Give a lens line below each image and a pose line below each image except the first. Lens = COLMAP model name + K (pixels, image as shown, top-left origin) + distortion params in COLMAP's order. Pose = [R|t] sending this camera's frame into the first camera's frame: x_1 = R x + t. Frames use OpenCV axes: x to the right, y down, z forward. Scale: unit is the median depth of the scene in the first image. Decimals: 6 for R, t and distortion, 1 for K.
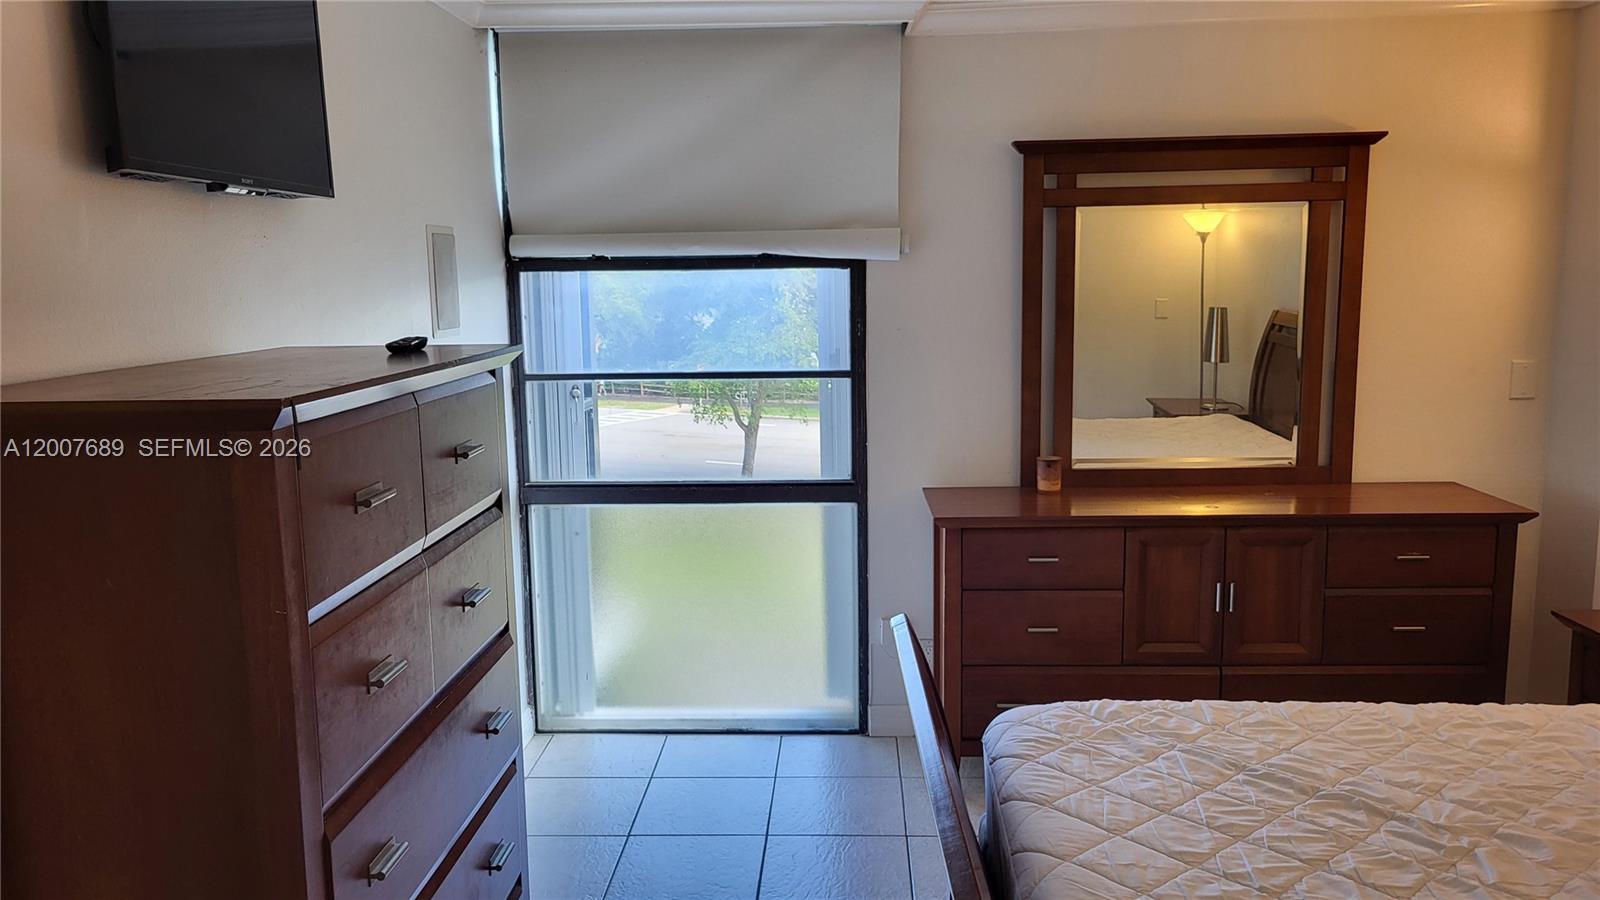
lens RADIAL K [[1220.9, 0, 800.0], [0, 1220.9, 450.0], [0, 0, 1]] dist [0.051197, -0.025493]
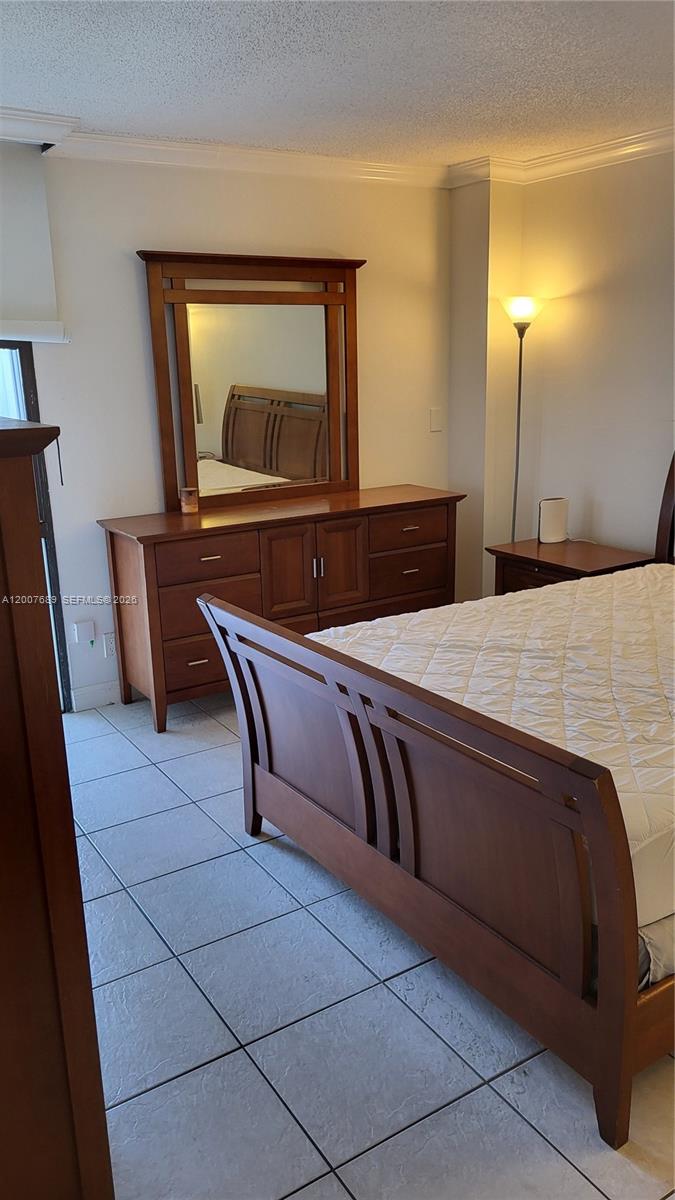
lens RADIAL K [[923.9, 0, 346.3], [0, 923.9, 617.6], [0, 0, 1]] dist [0.044860, -0.004251]
pose [[0.818393, -0.160067, 0.551917, -0.279747], [0.092054, 0.984538, 0.149037, 0.011130], [-0.567239, -0.071165, 0.820473, 0.013771]]
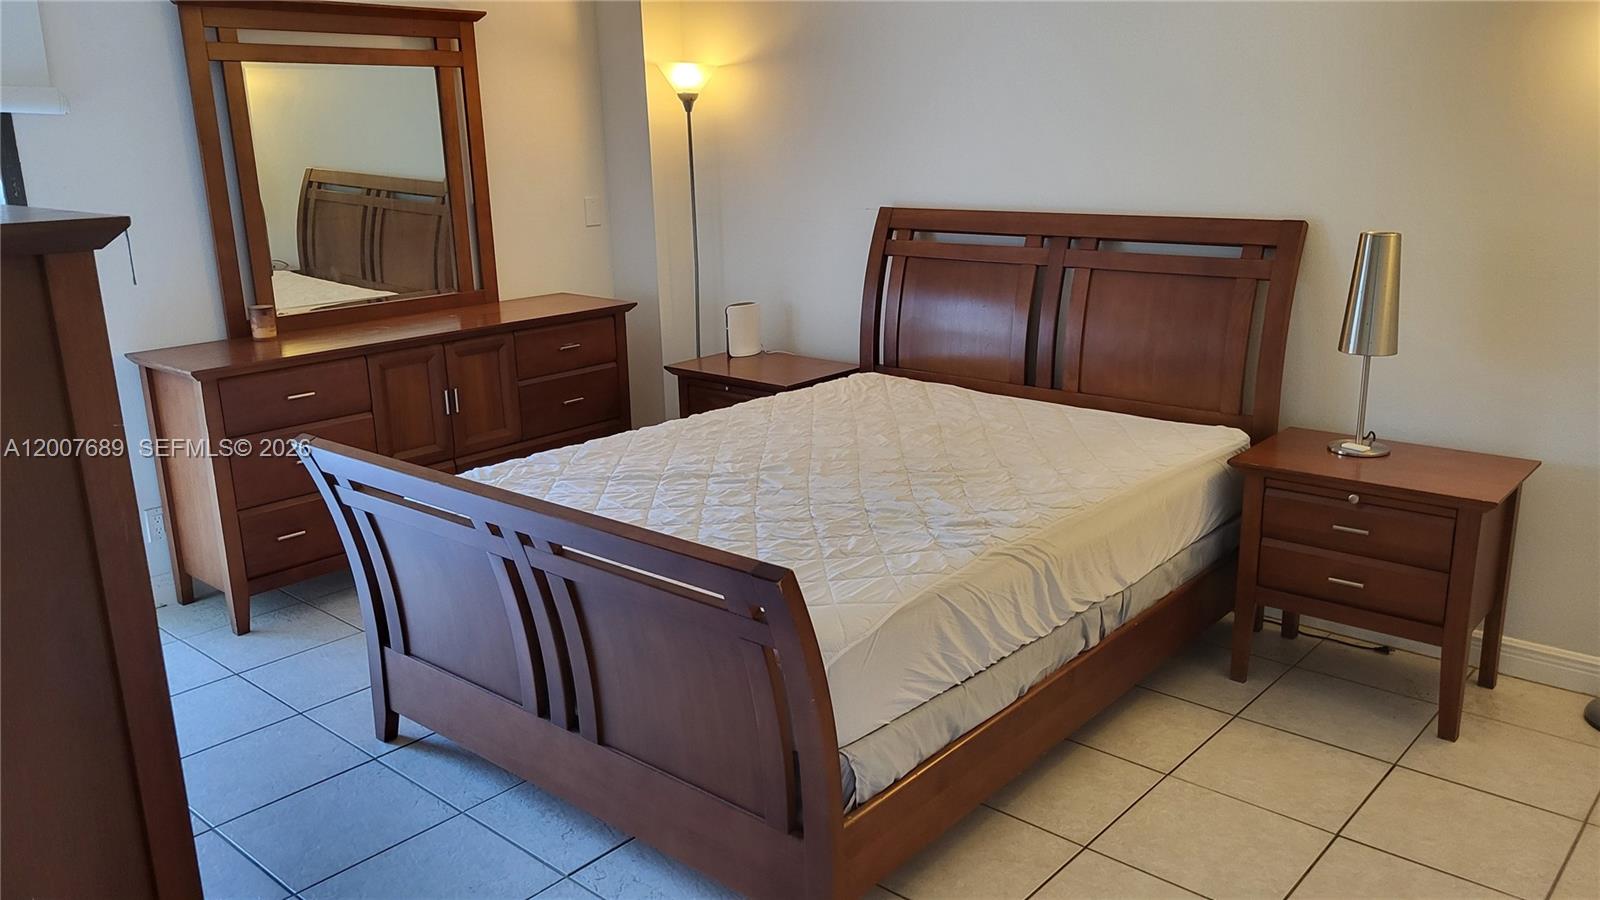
lens RADIAL K [[1231.9, 0, 835.6], [0, 1231.9, 445.8], [0, 0, 1]] dist [0.044860, -0.004251]
pose [[0.627338, -0.195746, 0.753745, -0.342447], [0.121629, 0.980644, 0.153440, 0.021729], [-0.769190, -0.004581, 0.639003, -0.071730]]
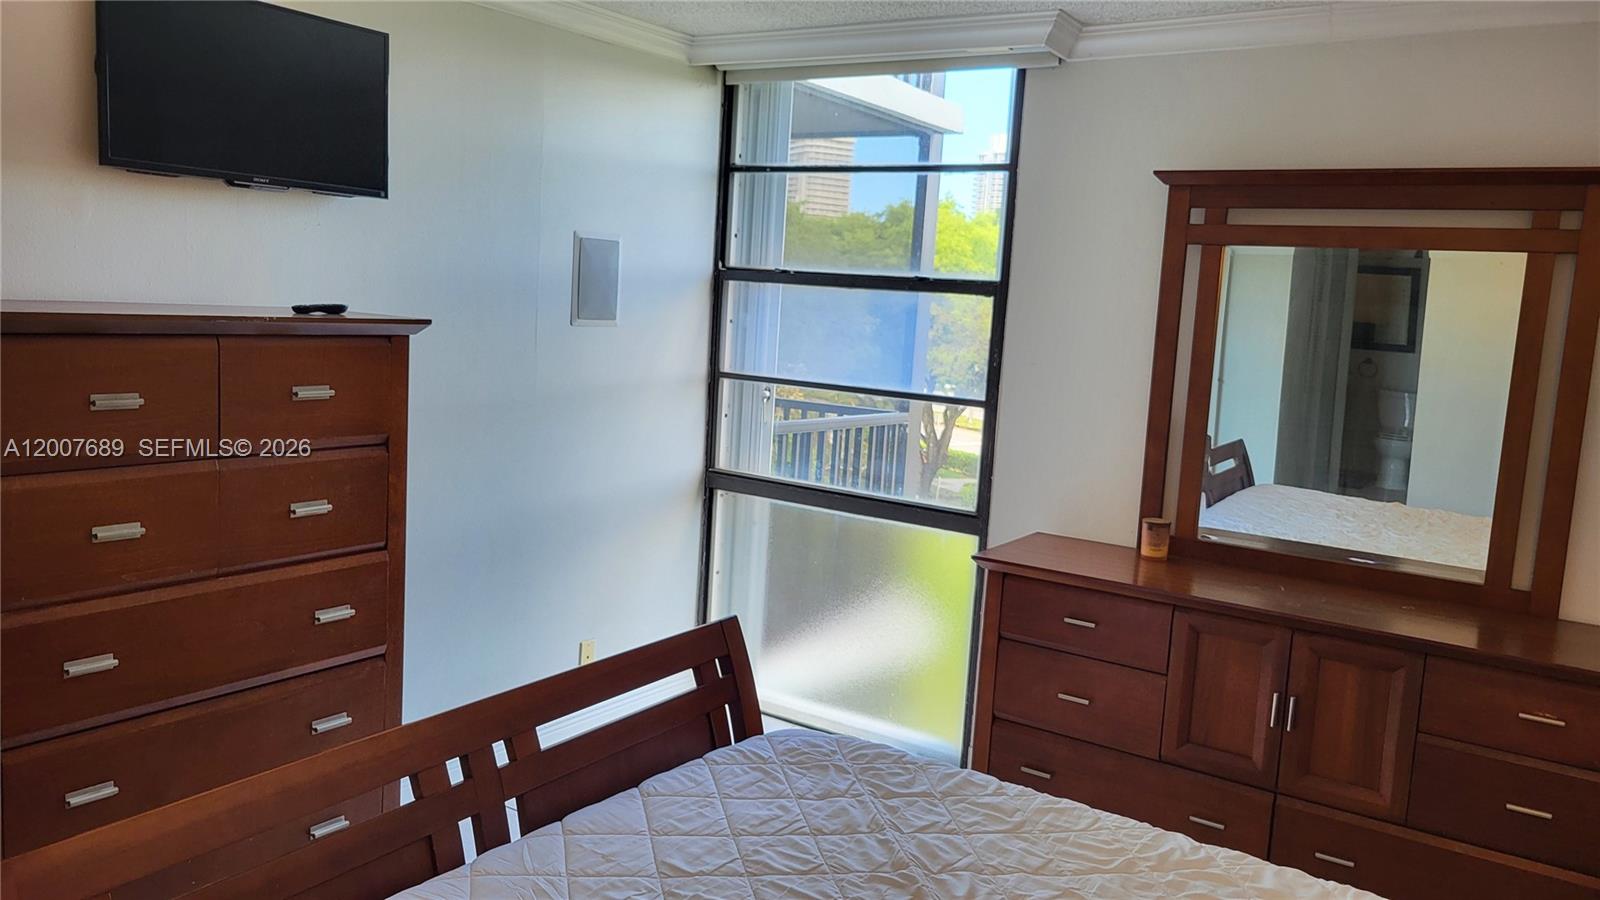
lens RADIAL K [[1230.5, 0, 800.0], [0, 1230.5, 450.0], [0, 0, 1]] dist [0.047601, -0.003826]
pose [[0.850365, 0.134936, -0.508598, 0.469576], [-0.149100, 0.988736, 0.013030, -0.019266], [0.504628, 0.064751, 0.860905, 0.089476]]
